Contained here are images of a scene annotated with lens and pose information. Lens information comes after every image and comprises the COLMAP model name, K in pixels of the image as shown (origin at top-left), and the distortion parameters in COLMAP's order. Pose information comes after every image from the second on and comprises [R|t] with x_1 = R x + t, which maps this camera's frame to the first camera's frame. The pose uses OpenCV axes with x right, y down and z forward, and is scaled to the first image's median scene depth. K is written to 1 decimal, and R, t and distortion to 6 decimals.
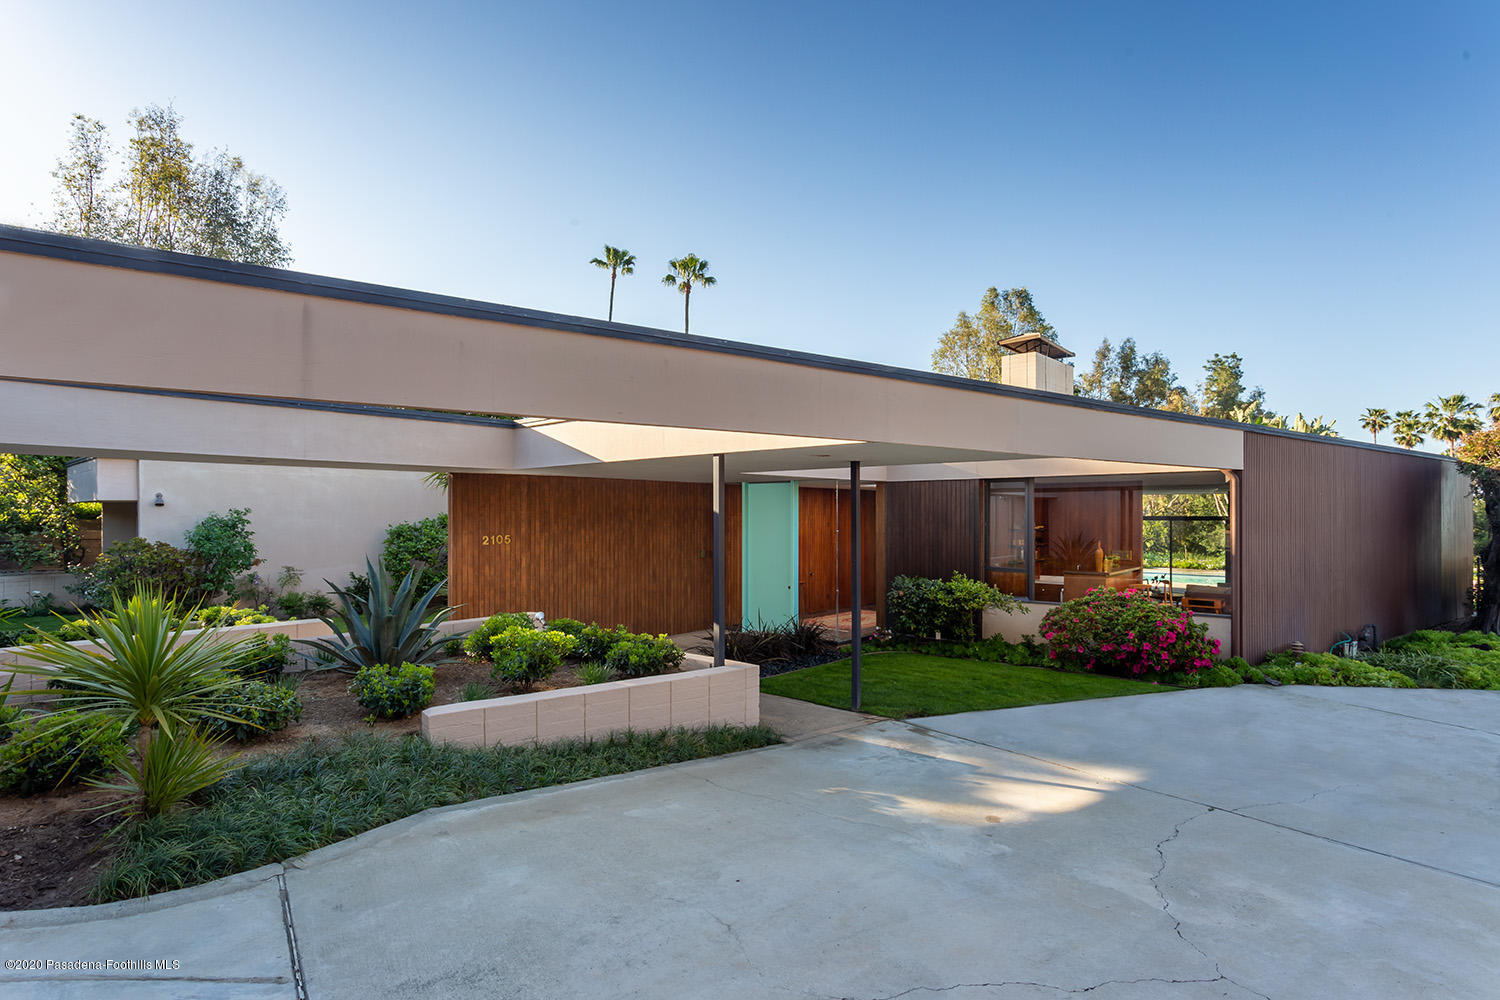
lens RADIAL K [[779.6, 0, 749.6], [0, 779.6, 517.3], [0, 0, 1]] dist [0.002288, 0.001594]
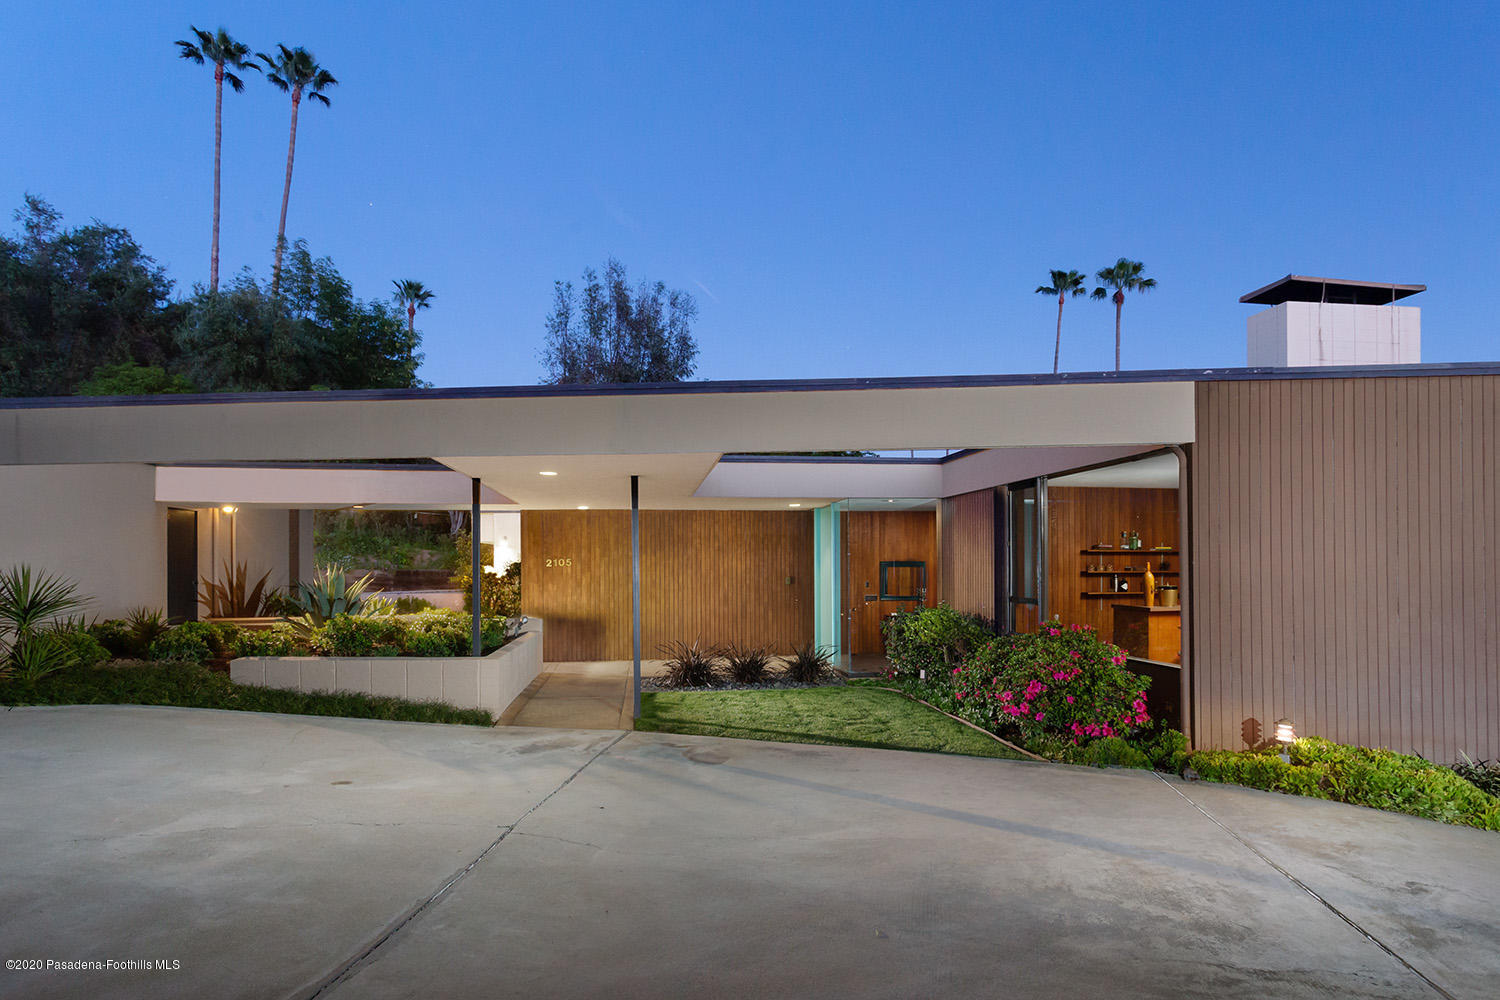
lens RADIAL K [[778.4, 0, 750.1], [0, 778.4, 567.2], [0, 0, 1]] dist [-0.001419, 0.000214]
pose [[0.767663, -0.002640, -0.640849, 0.436478], [0.003228, 0.999995, -0.000253, 0.023435], [0.640846, -0.001874, 0.767667, 0.153257]]
